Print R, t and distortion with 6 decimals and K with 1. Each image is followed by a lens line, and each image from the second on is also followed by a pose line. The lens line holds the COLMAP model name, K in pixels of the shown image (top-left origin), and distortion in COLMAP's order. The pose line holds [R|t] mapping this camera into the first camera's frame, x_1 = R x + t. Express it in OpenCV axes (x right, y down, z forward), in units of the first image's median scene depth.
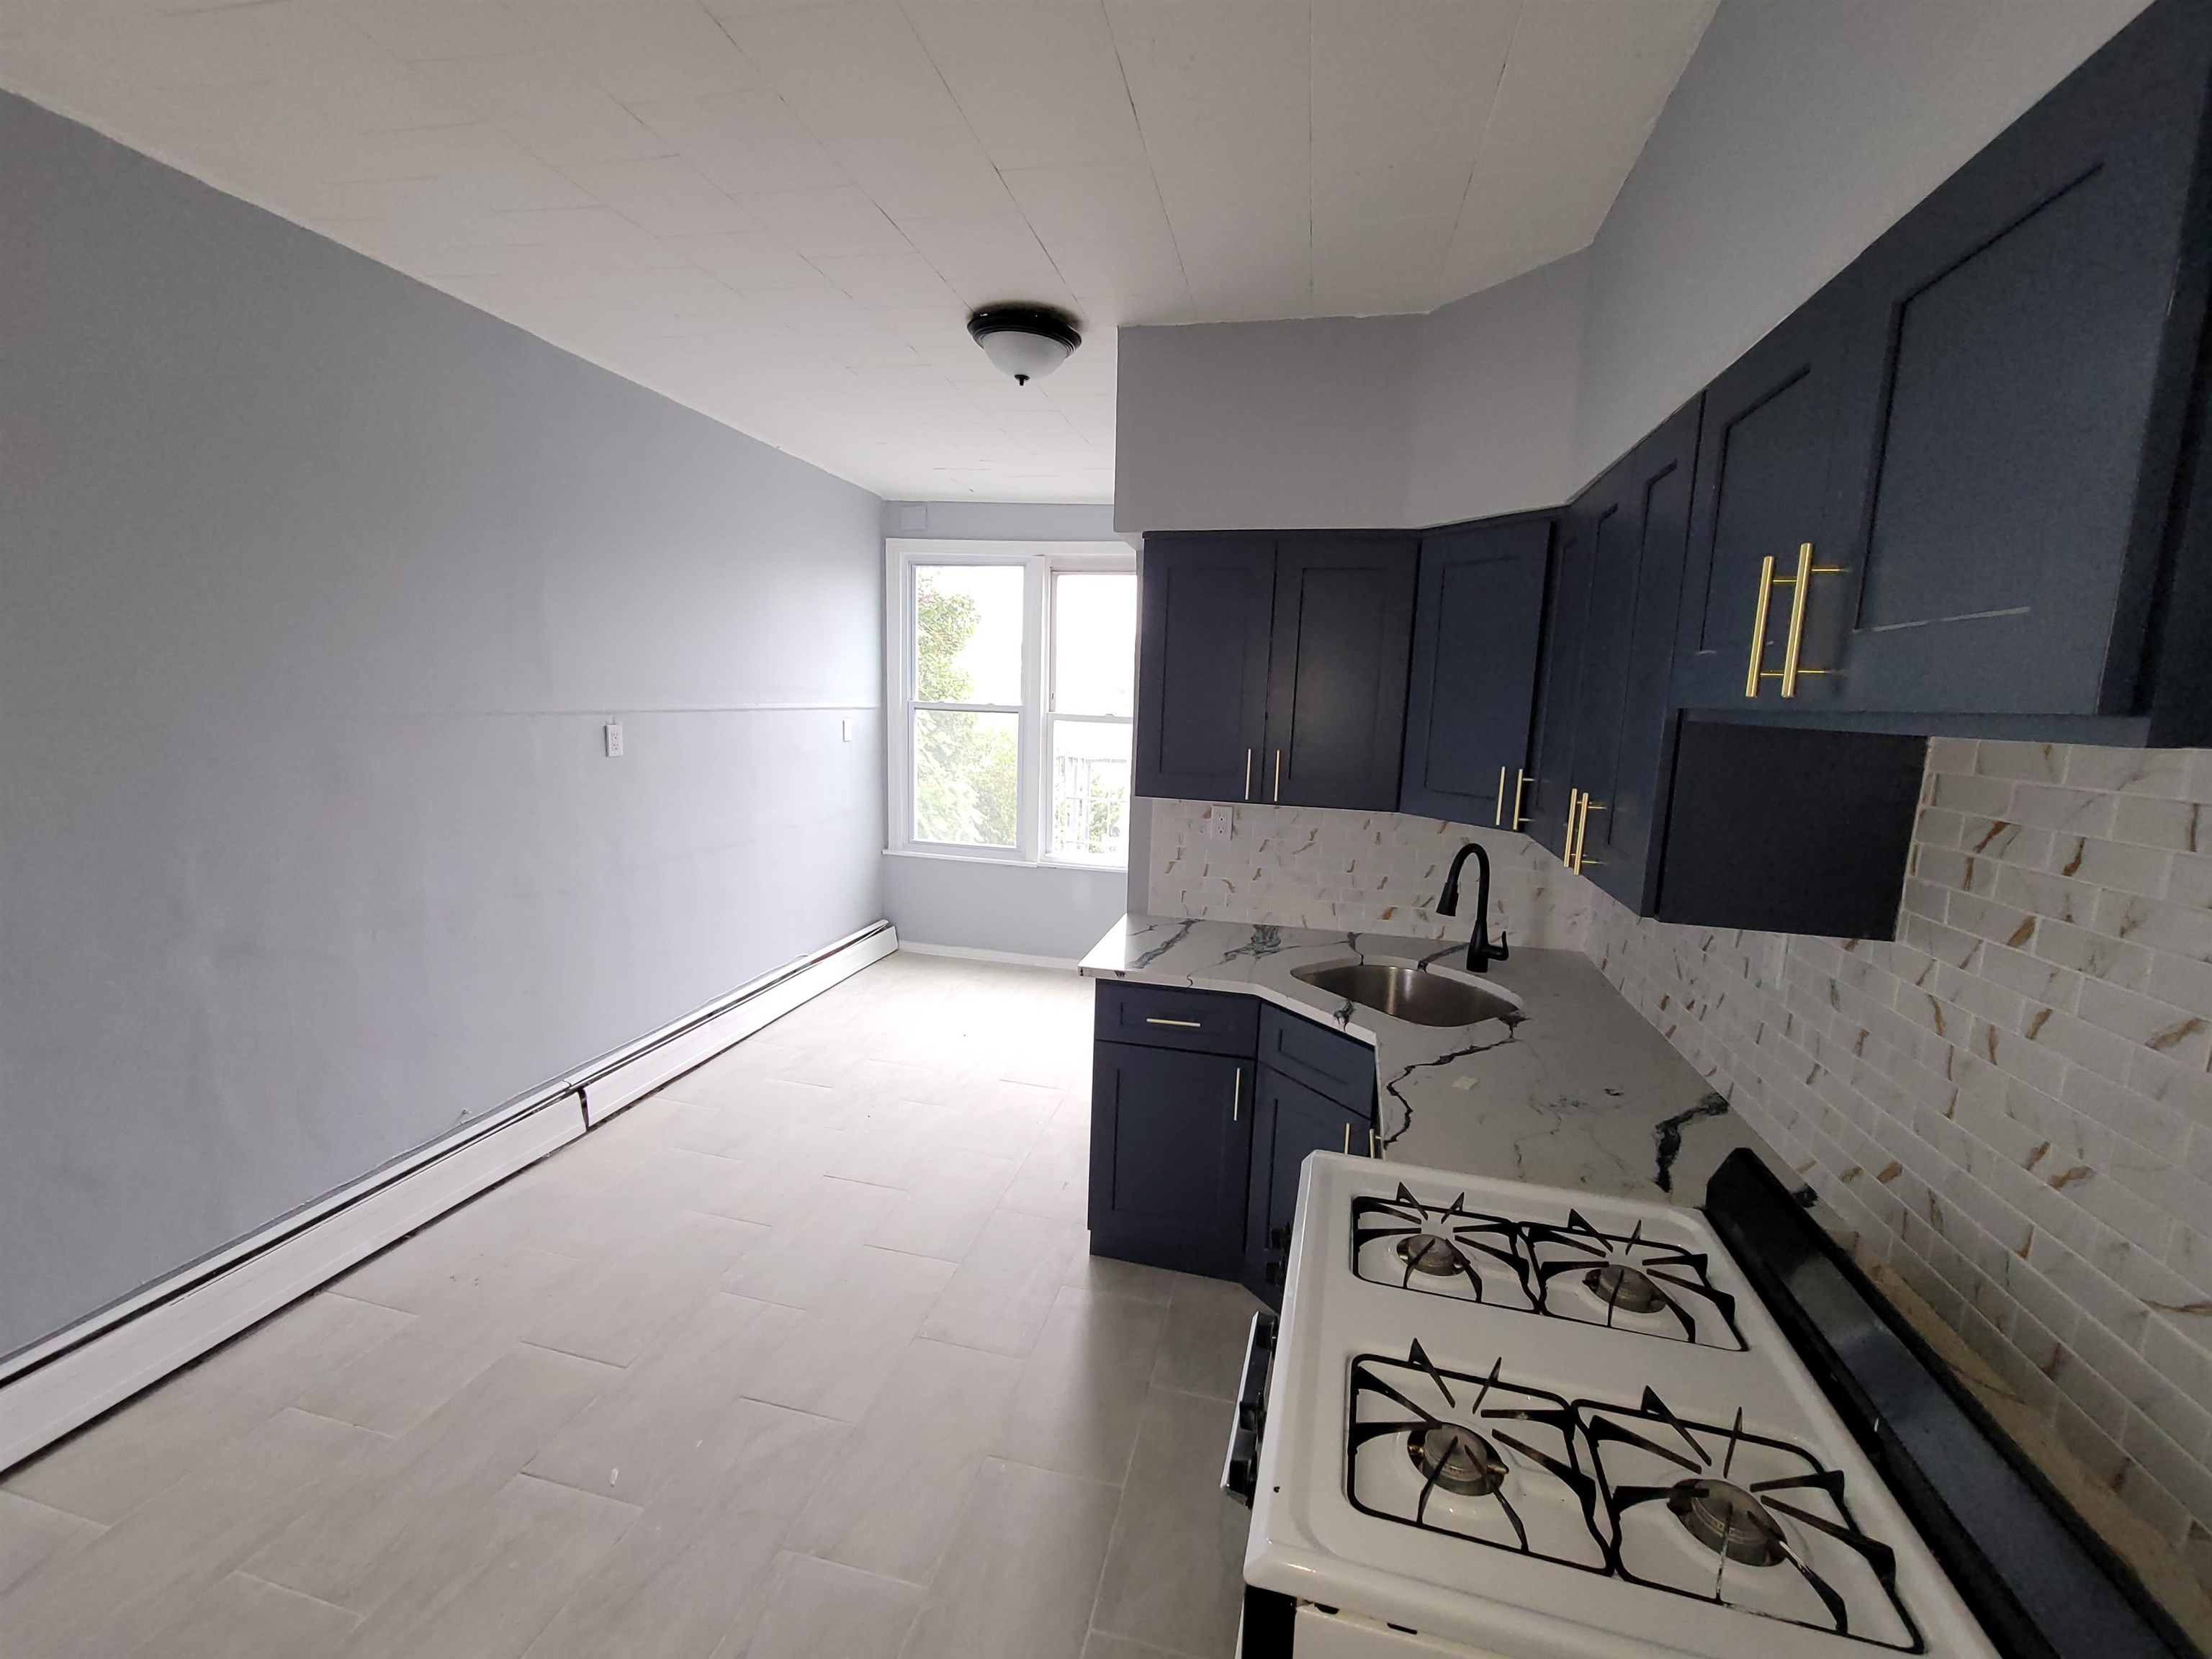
lens RADIAL K [[911.9, 0, 1103.6], [0, 911.9, 826.1], [0, 0, 1]] dist [-0.002272, 0.001007]
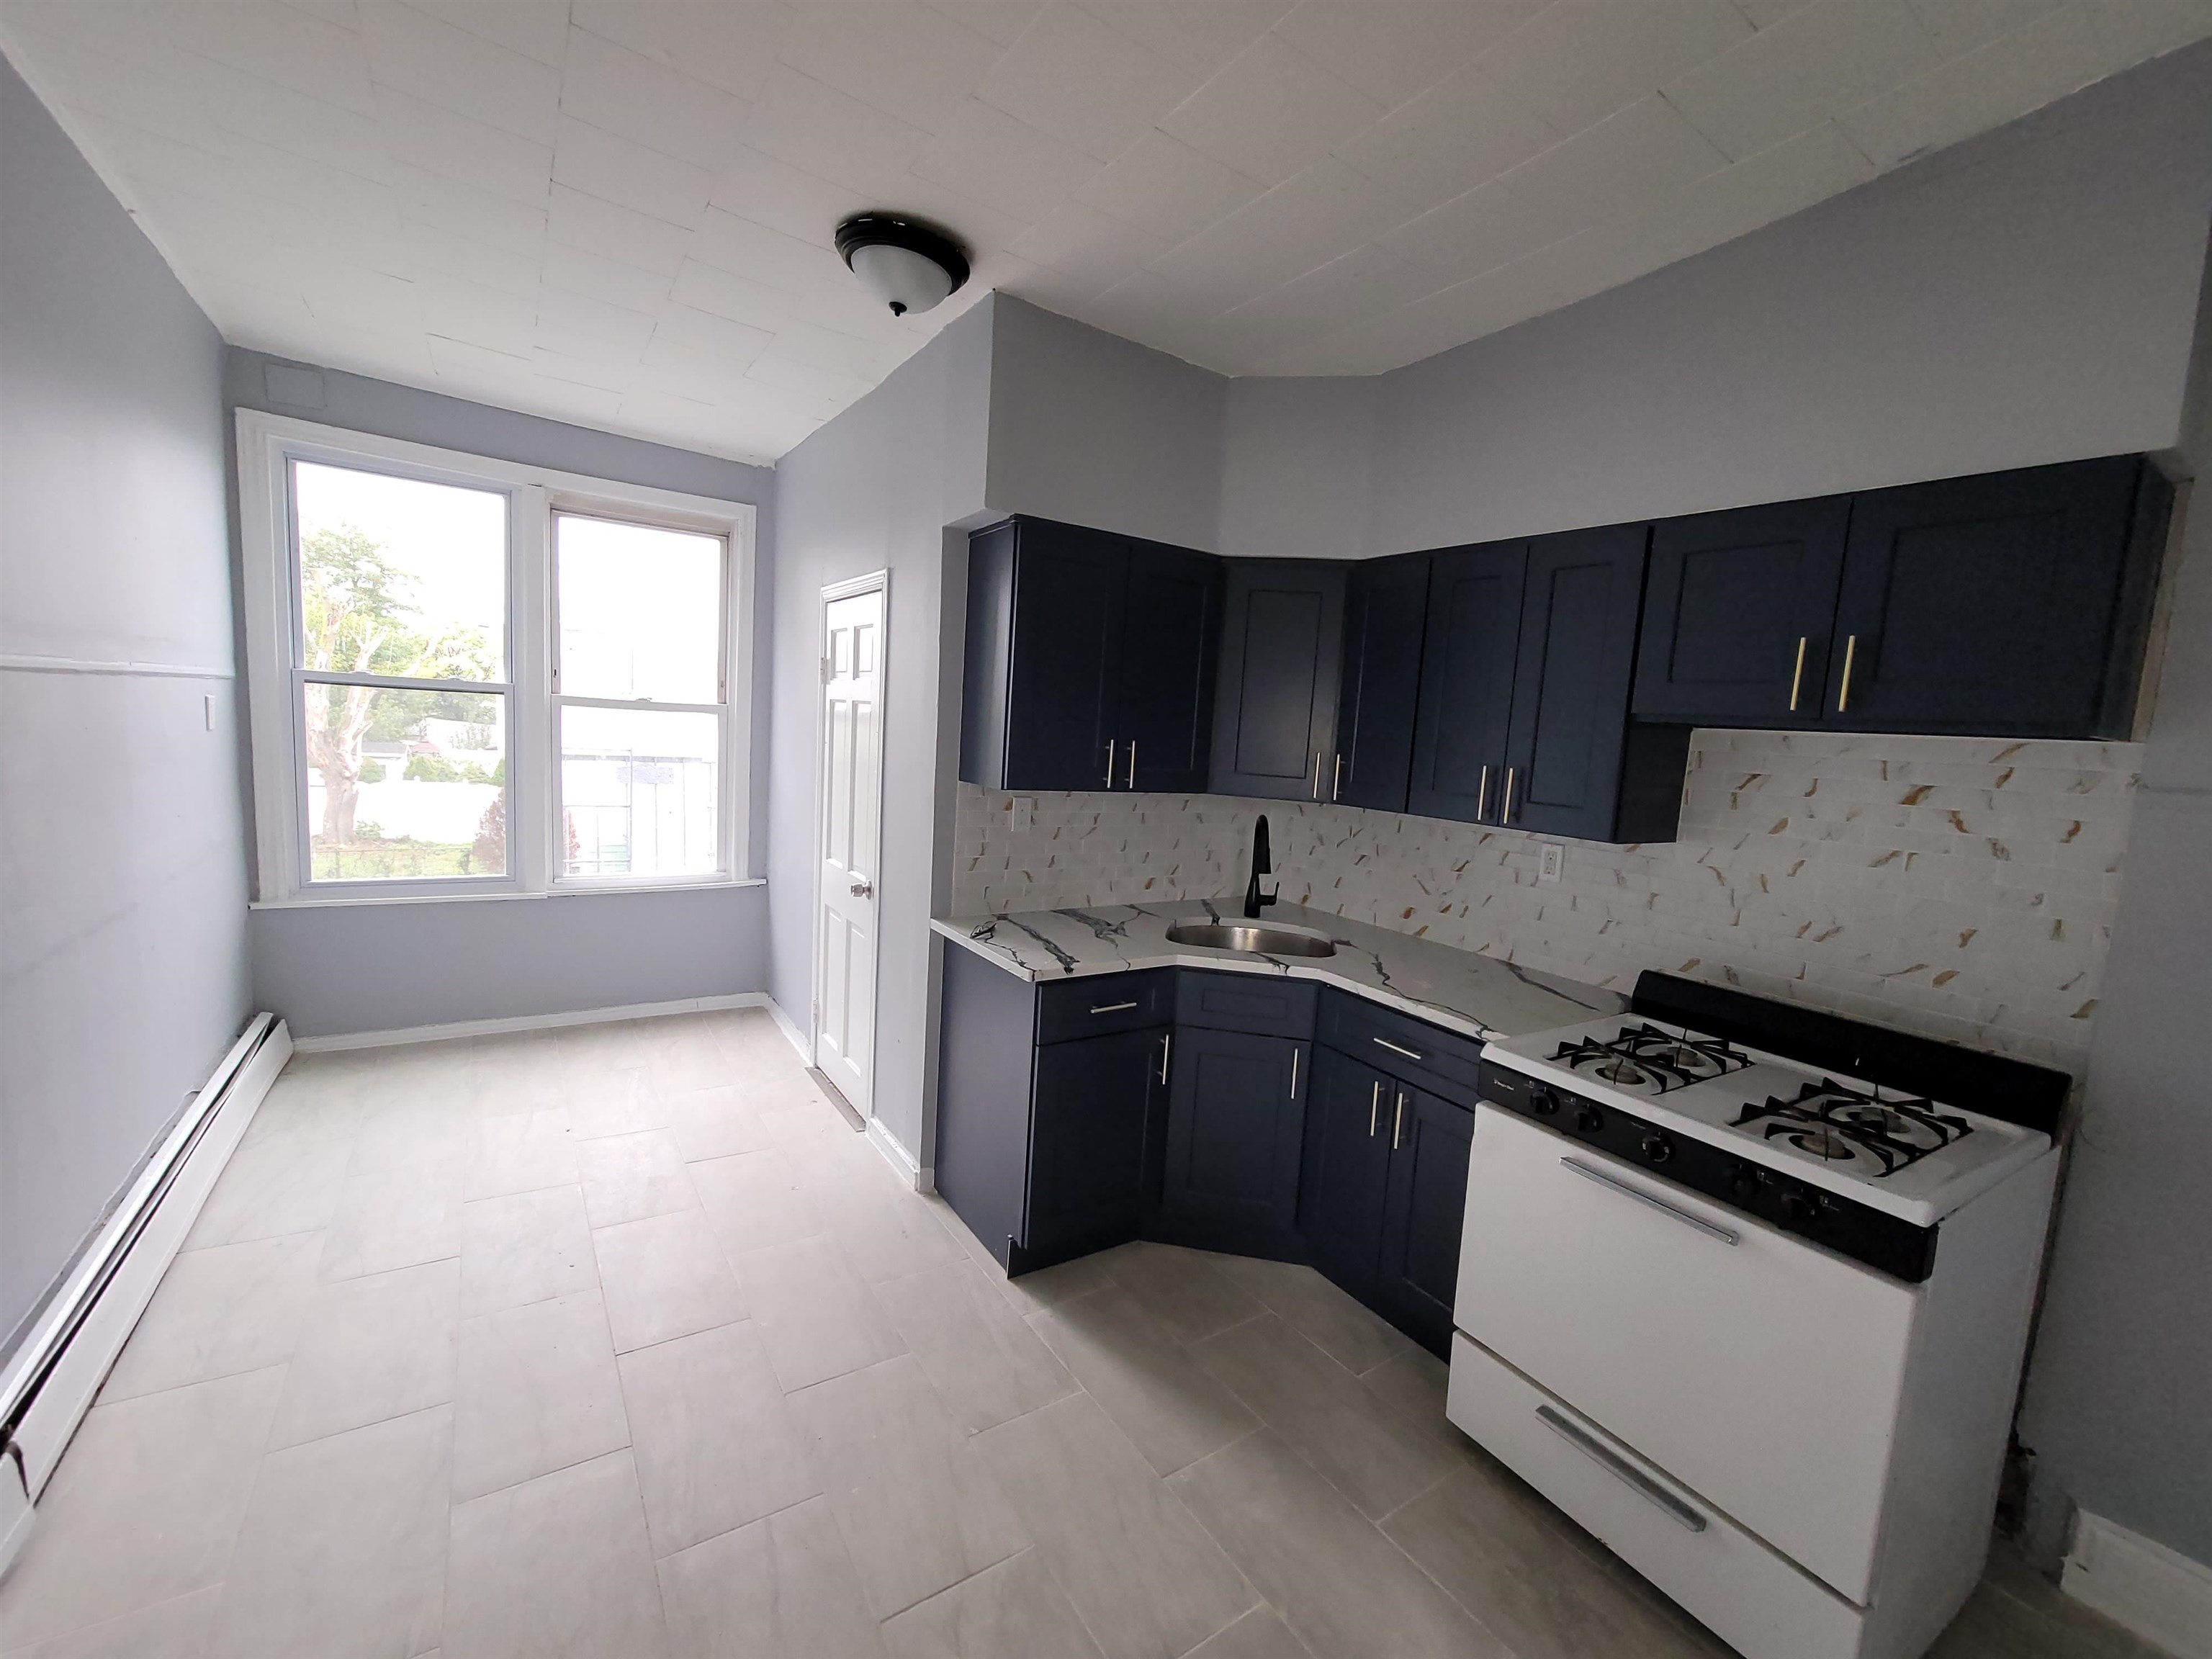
lens RADIAL K [[911.9, 0, 1106.3], [0, 911.9, 827.2], [0, 0, 1]] dist [-0.002272, 0.001007]
pose [[0.680296, -0.071832, 0.729409, -0.552857], [0.065458, 0.997164, 0.037150, -0.020779], [-0.730009, 0.022472, 0.683068, 0.253820]]
